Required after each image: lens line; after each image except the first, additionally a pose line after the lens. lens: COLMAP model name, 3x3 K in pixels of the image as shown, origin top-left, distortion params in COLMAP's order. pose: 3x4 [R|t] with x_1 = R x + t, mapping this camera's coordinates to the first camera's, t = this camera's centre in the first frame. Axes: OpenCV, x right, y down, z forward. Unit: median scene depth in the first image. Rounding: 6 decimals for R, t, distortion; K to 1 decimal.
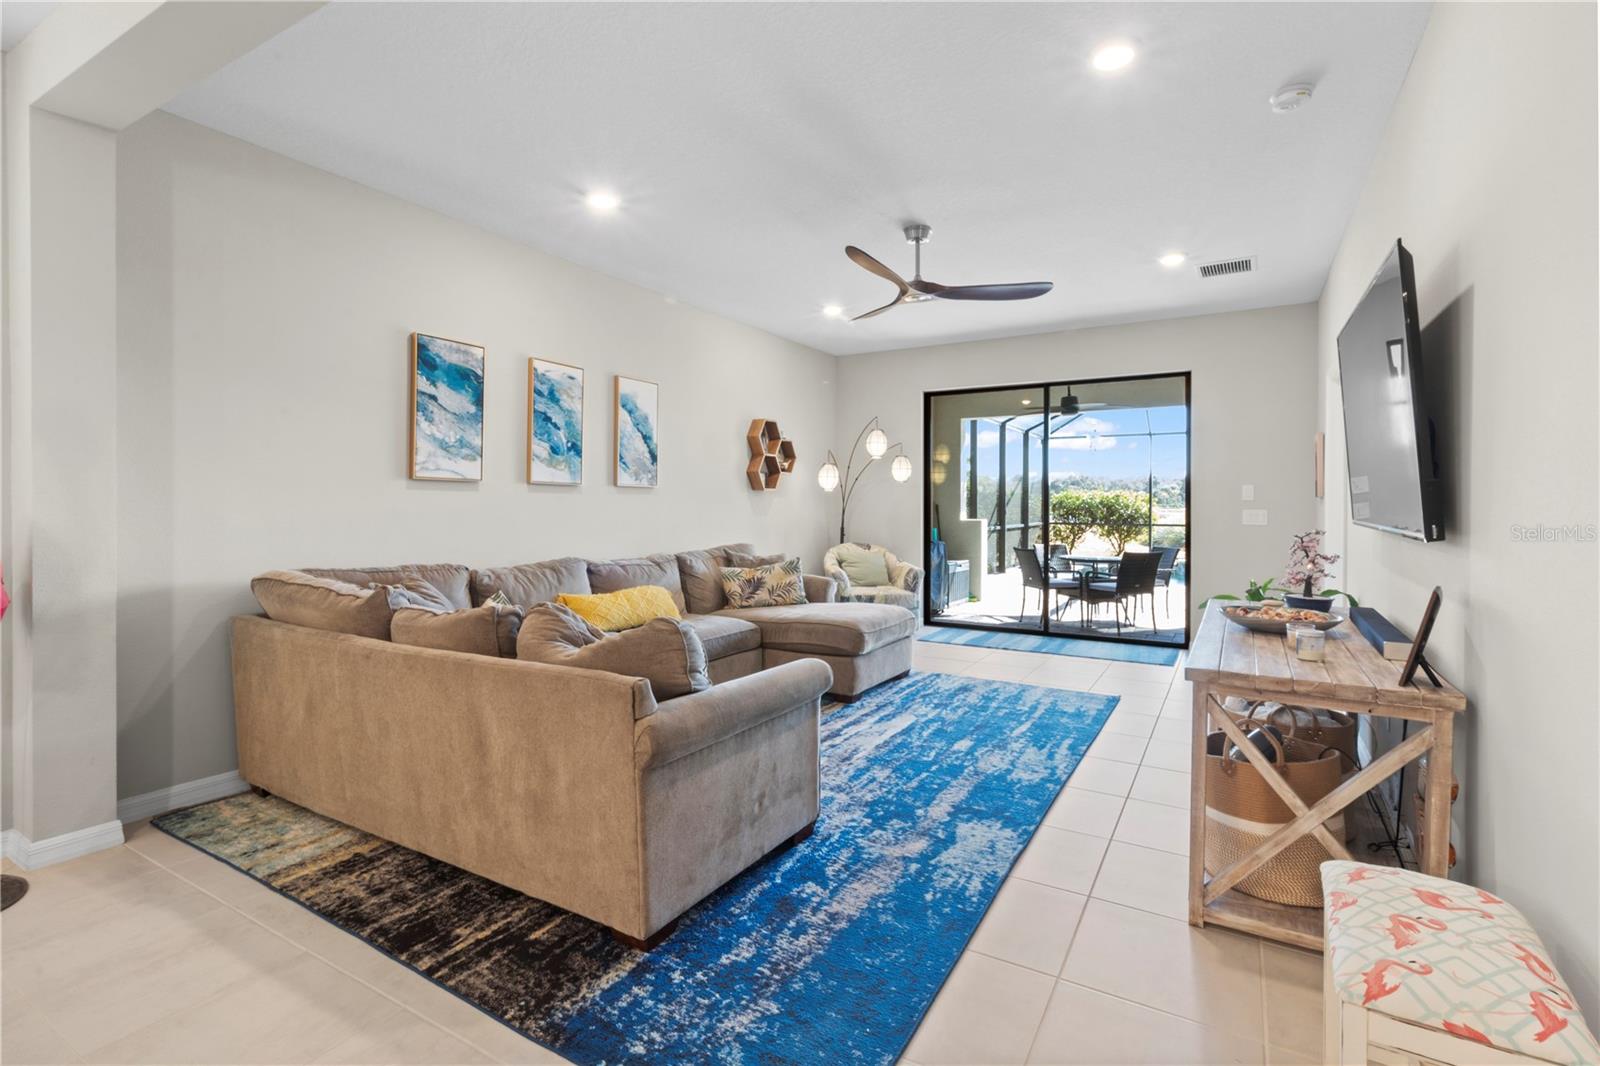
lens RADIAL K [[735.5, 0, 813.8], [0, 735.5, 508.8], [0, 0, 1]] dist [0.000483, 0.000099]
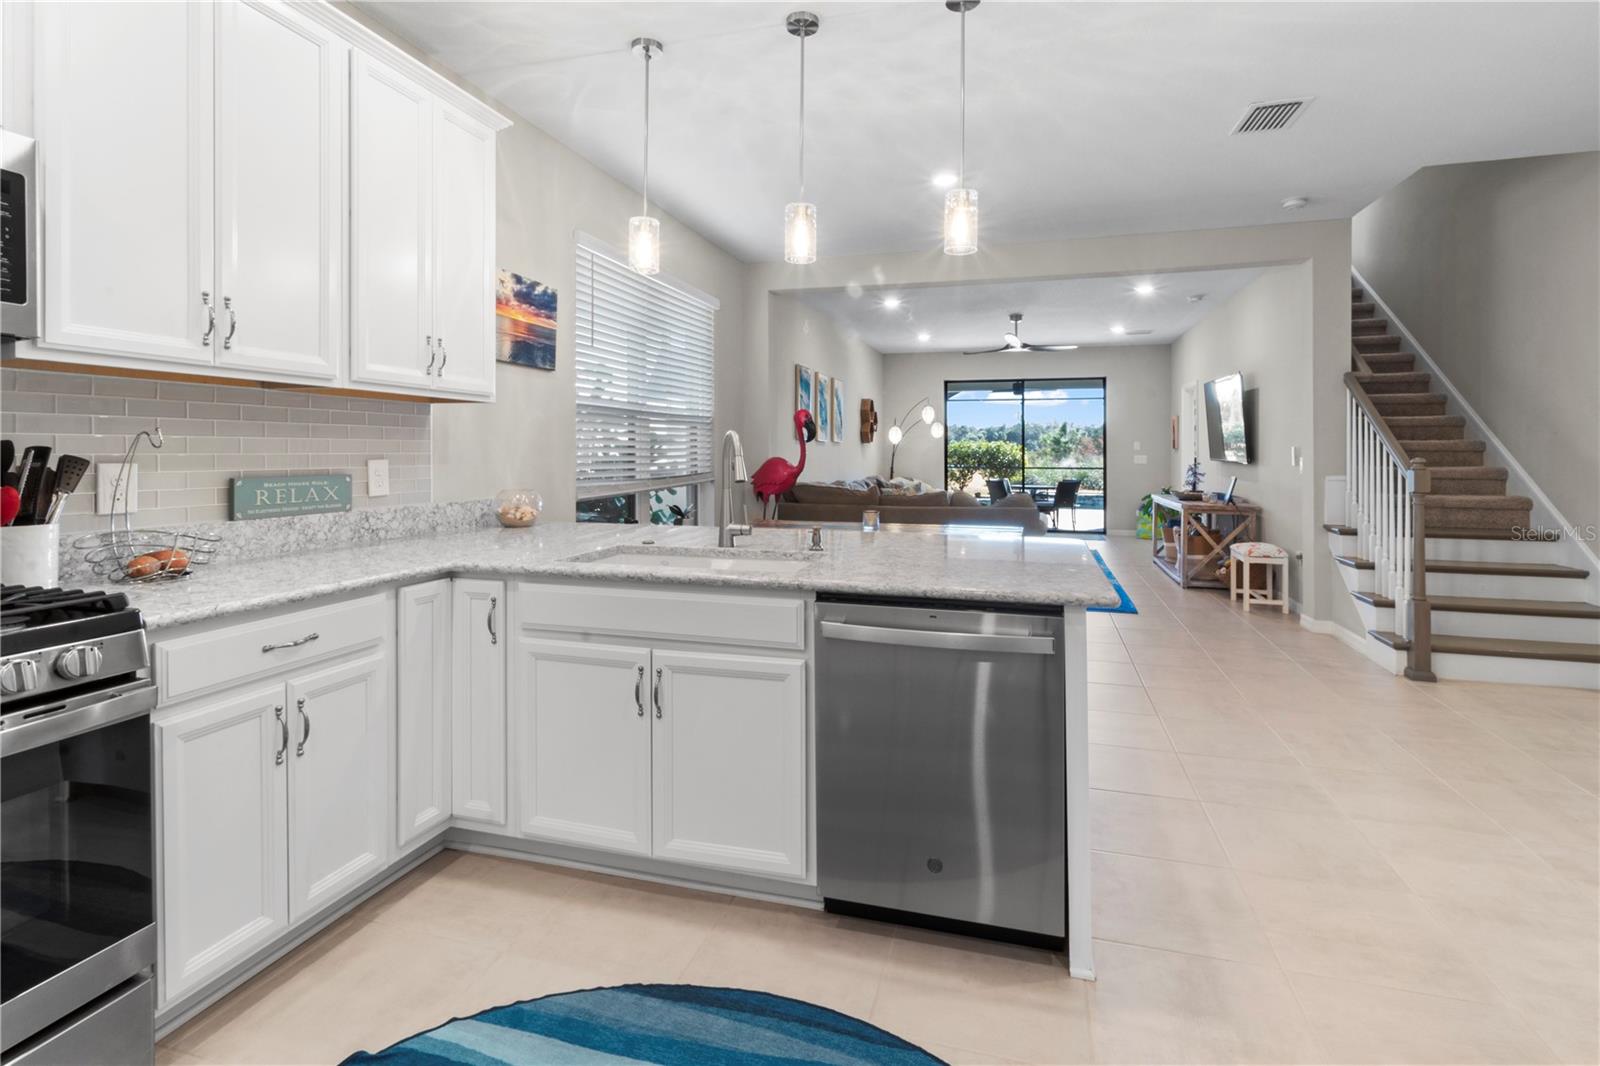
lens RADIAL K [[761.6, 0, 813.1], [0, 761.6, 444.5], [0, 0, 1]] dist [0.001049, -0.000097]
pose [[0.970364, 0.003493, 0.241621, -0.908523], [0.000535, 0.999862, -0.016604, 0.007735], [-0.241645, 0.016242, 0.970229, -0.891472]]
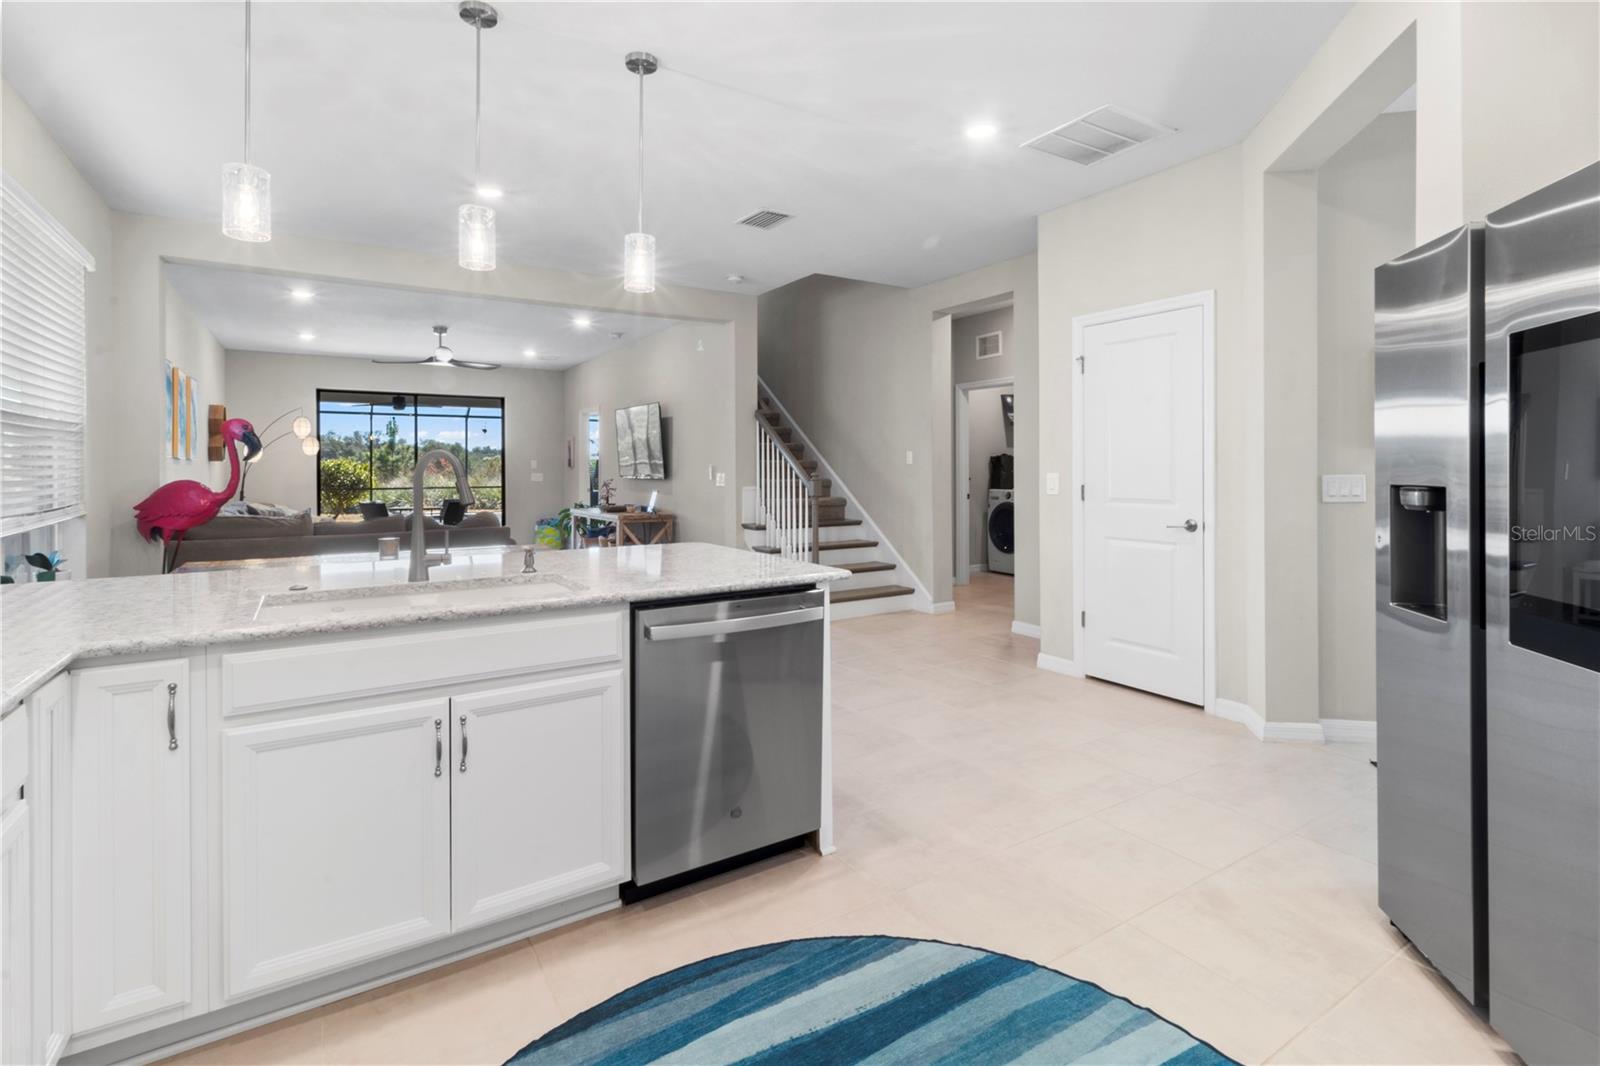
lens RADIAL K [[755.2, 0, 816.0], [0, 755.2, 459.0], [0, 0, 1]] dist [0.000381, -0.000521]
pose [[0.452932, 0.008372, 0.891506, -1.179410], [0.012645, 0.999795, -0.015813, 0.006140], [-0.891455, 0.018435, 0.452734, -0.768727]]
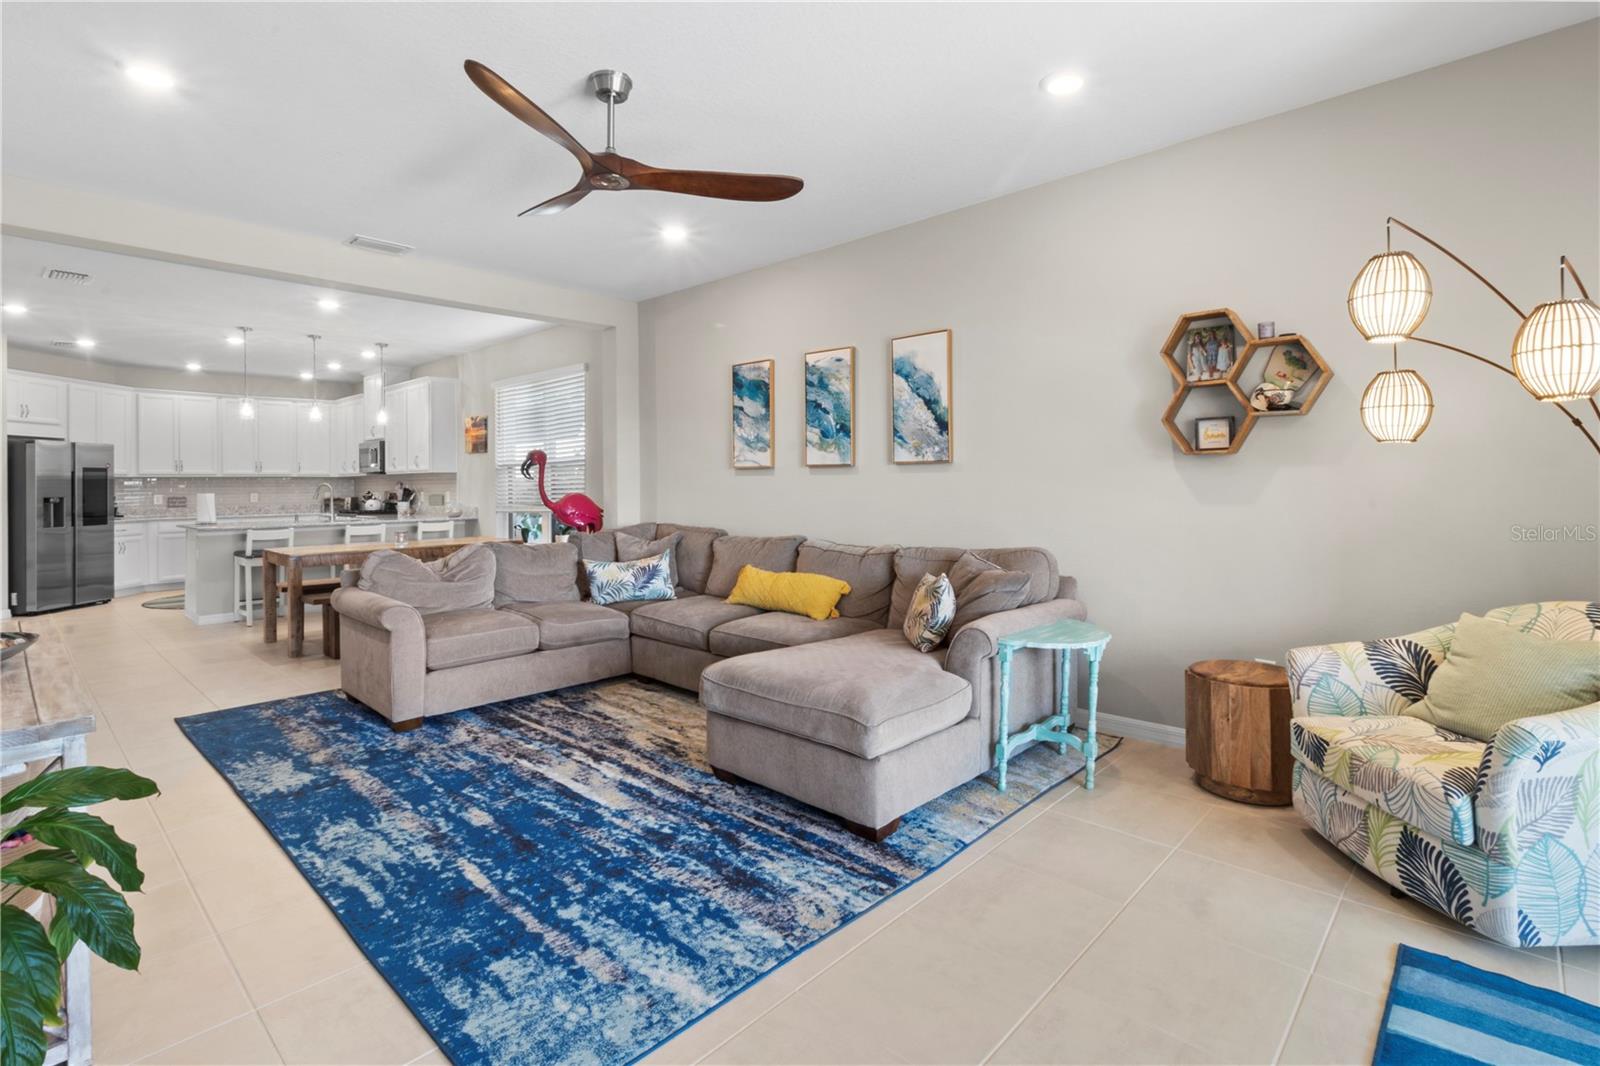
lens RADIAL K [[754.9, 0, 801.9], [0, 754.9, 477.3], [0, 0, 1]] dist [0.001283, 0.000342]
pose [[-0.222550, -0.006918, -0.974897, 0.773721], [0.003537, 0.999963, -0.007903, -0.010330], [0.974915, -0.005207, -0.222517, 1.323147]]
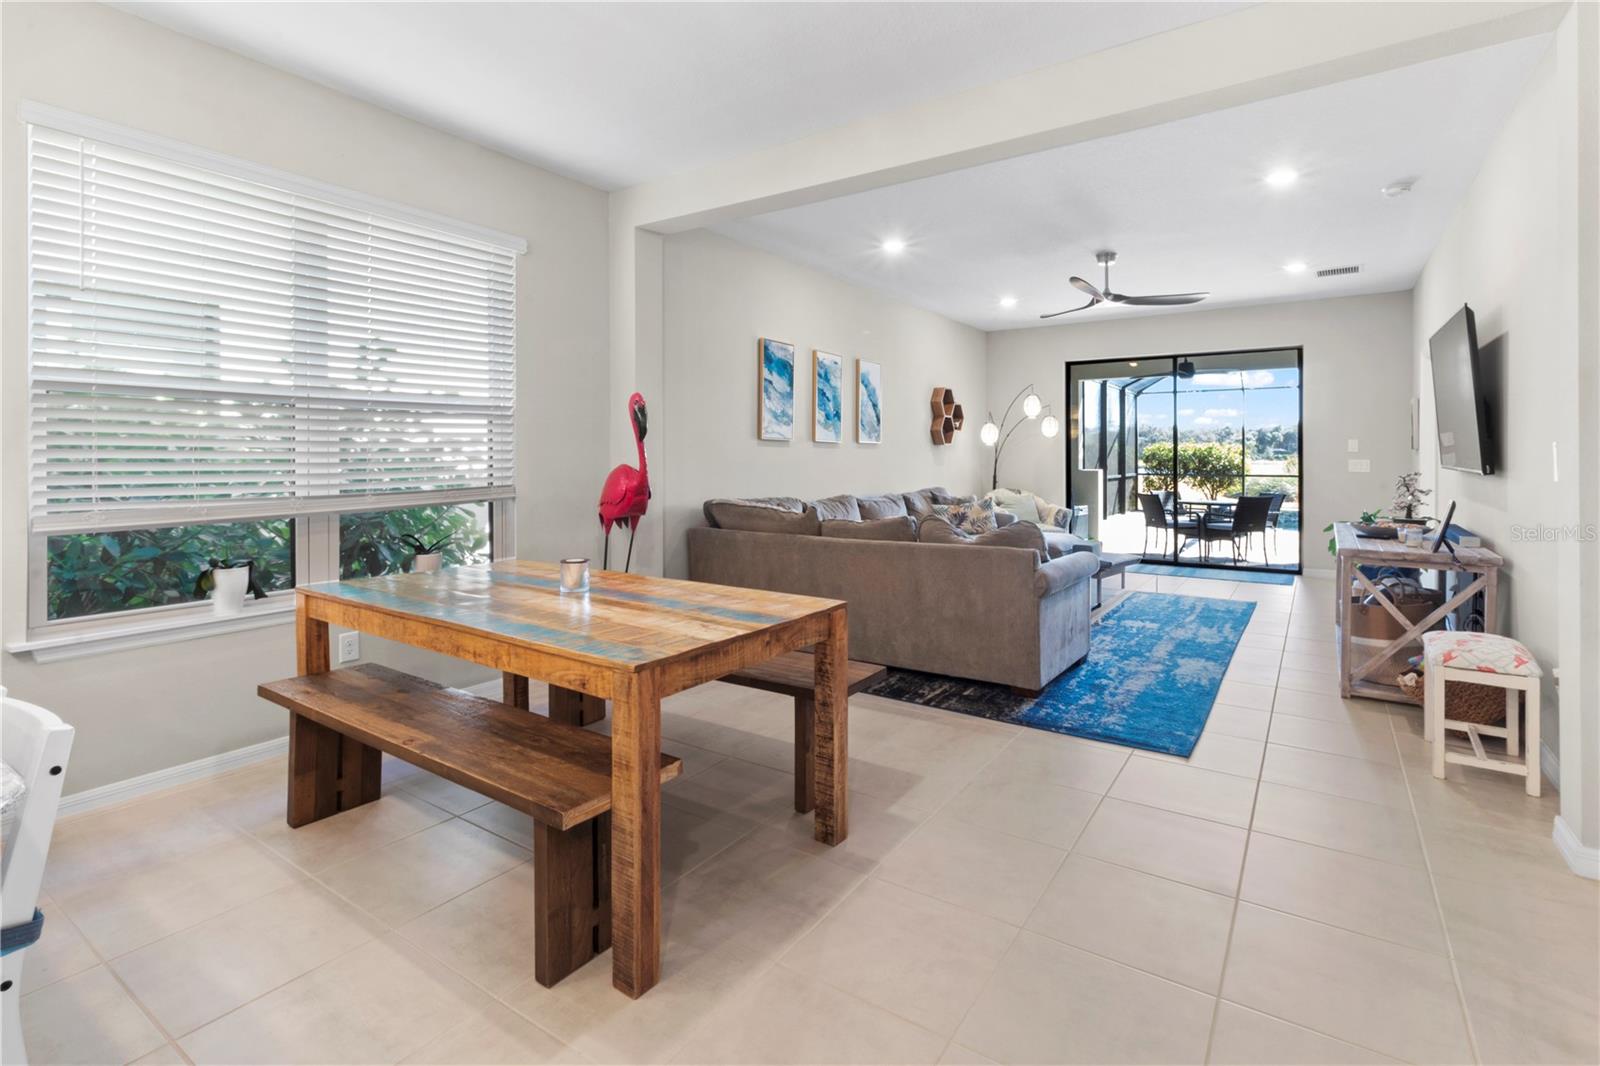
lens RADIAL K [[755.2, 0, 816.0], [0, 755.2, 459.0], [0, 0, 1]] dist [0.000381, -0.000521]
pose [[0.997903, -0.002763, -0.064668, -0.310088], [0.002485, 0.999987, -0.004381, 0.005208], [0.064680, 0.004211, 0.997897, -0.436929]]
